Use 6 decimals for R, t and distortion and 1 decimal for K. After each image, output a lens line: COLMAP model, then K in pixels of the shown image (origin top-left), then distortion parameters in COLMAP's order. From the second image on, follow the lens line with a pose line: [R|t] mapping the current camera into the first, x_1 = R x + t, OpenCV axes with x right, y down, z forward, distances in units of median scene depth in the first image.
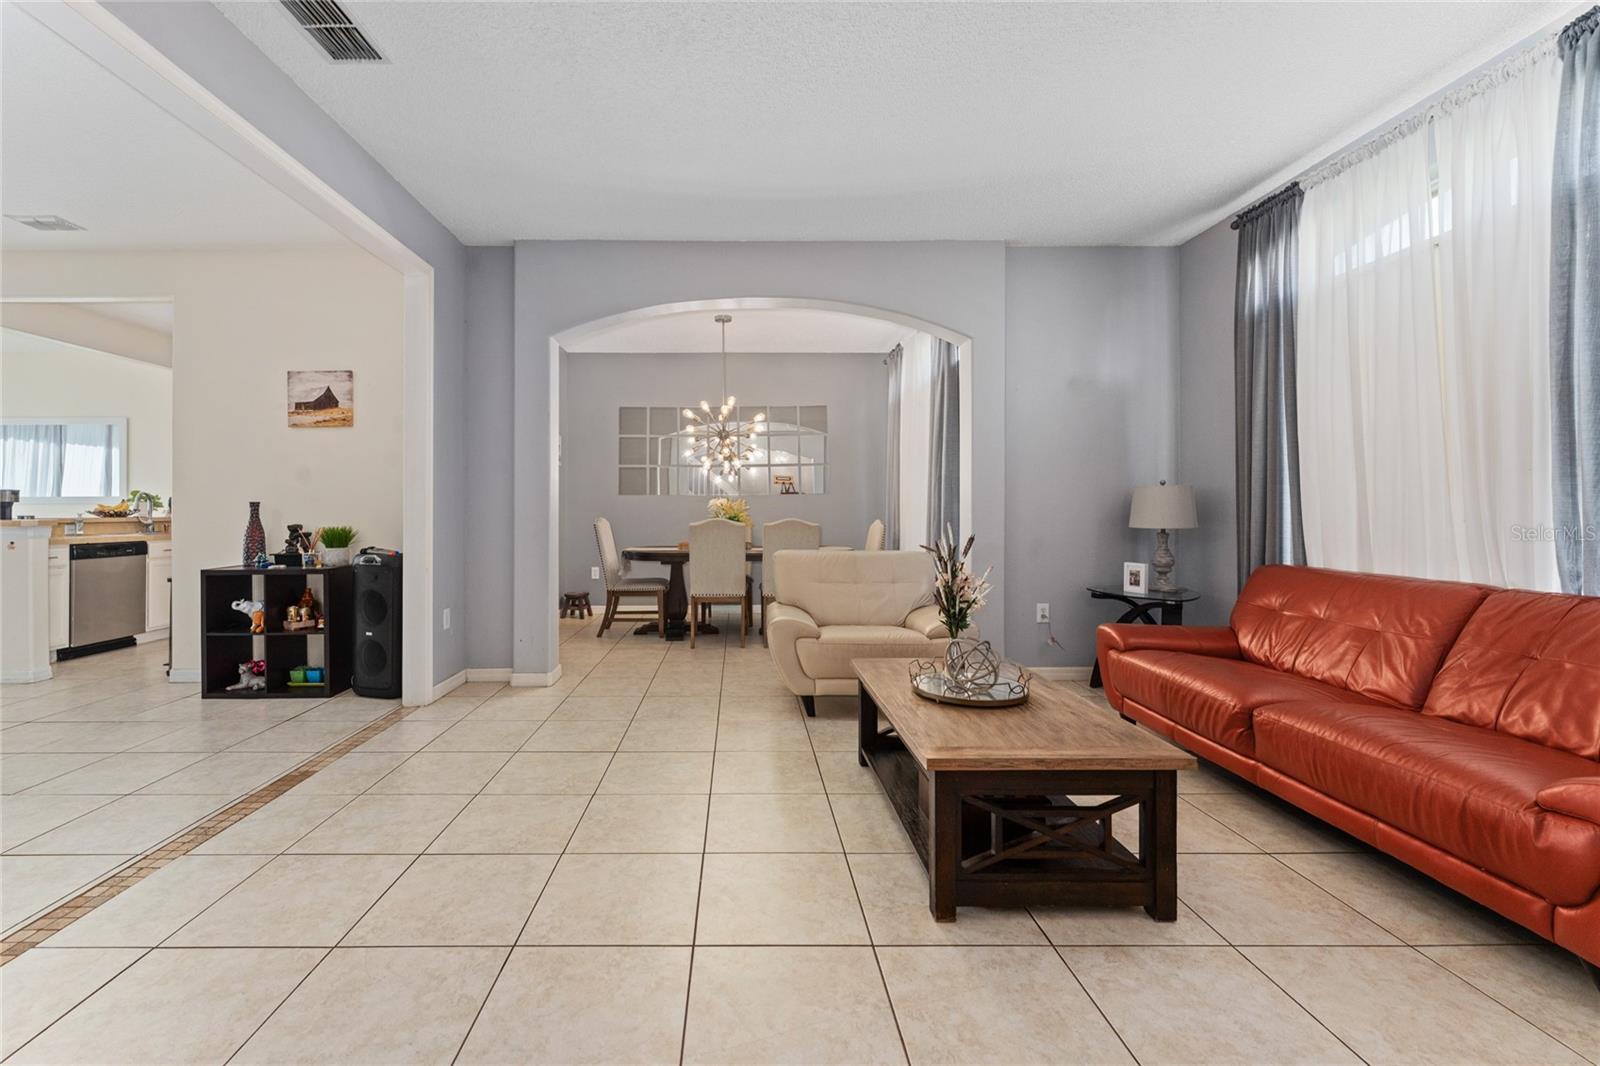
lens RADIAL K [[645.0, 0, 737.9], [0, 645.0, 513.3], [0, 0, 1]] dist [-0.002209, -0.002181]
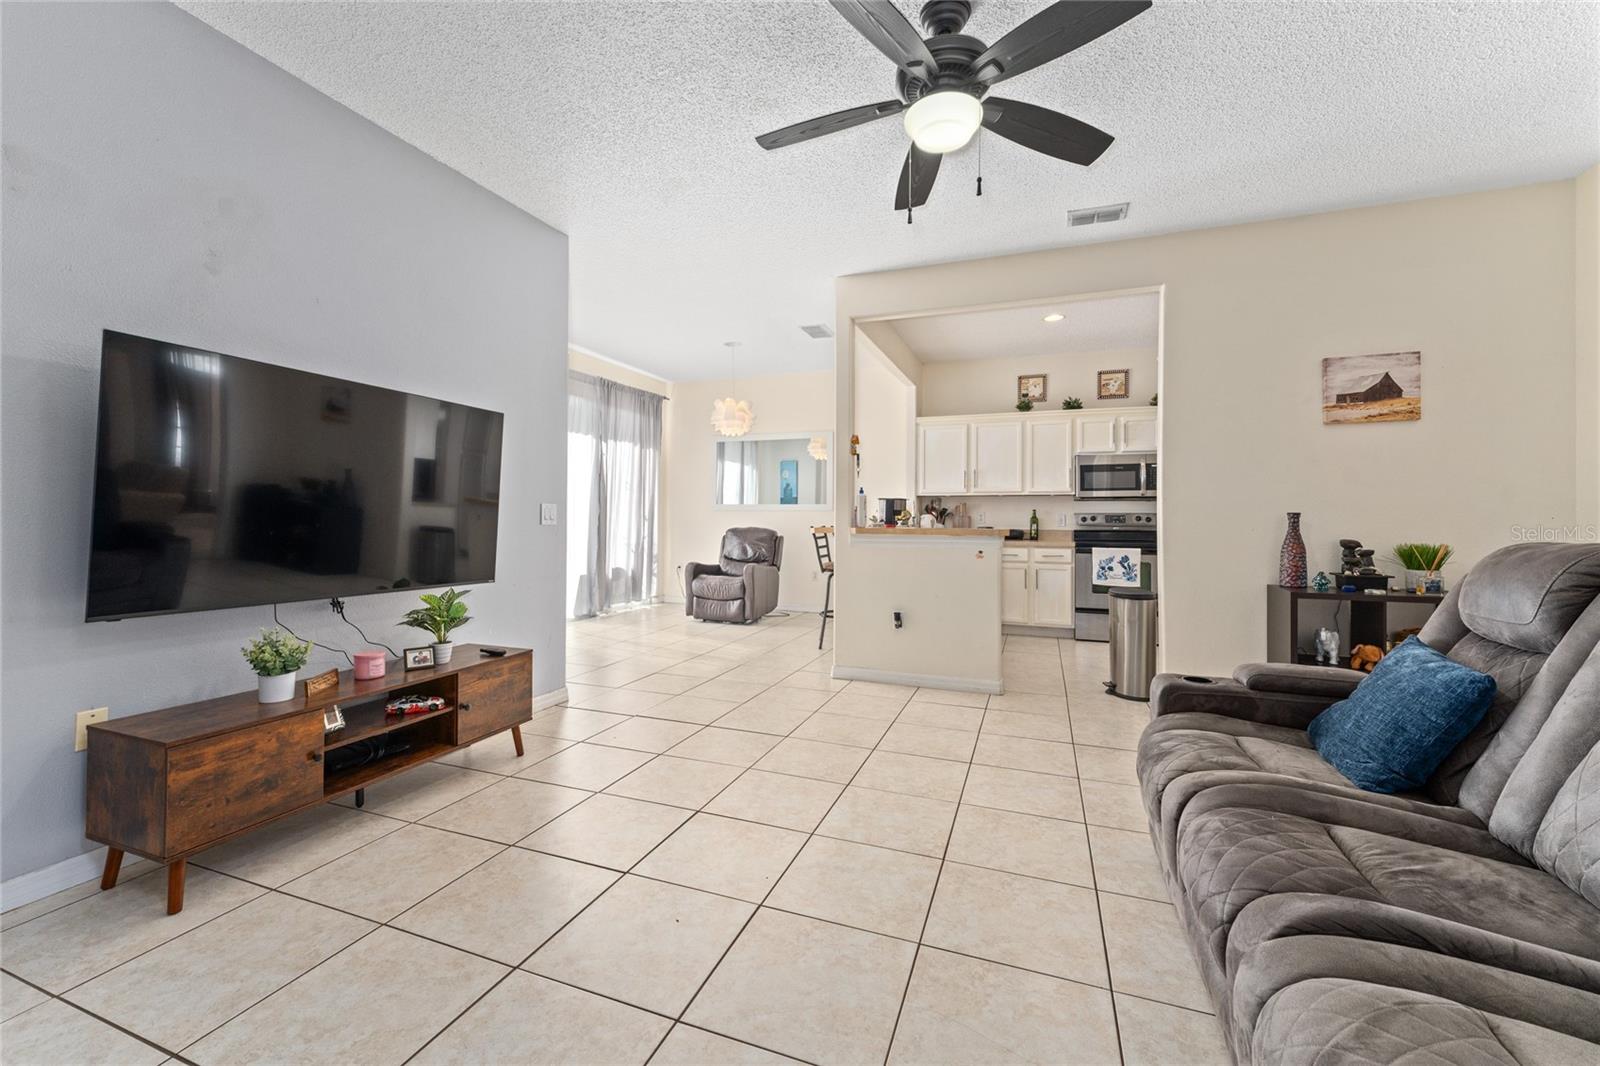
lens RADIAL K [[645.0, 0, 804.5], [0, 645.0, 530.0], [0, 0, 1]] dist [-0.002209, -0.002181]
pose [[0.933639, 0.014241, -0.357933, -1.033134], [-0.007746, 0.999778, 0.019573, -0.006457], [0.358132, -0.015501, 0.933542, -0.034962]]
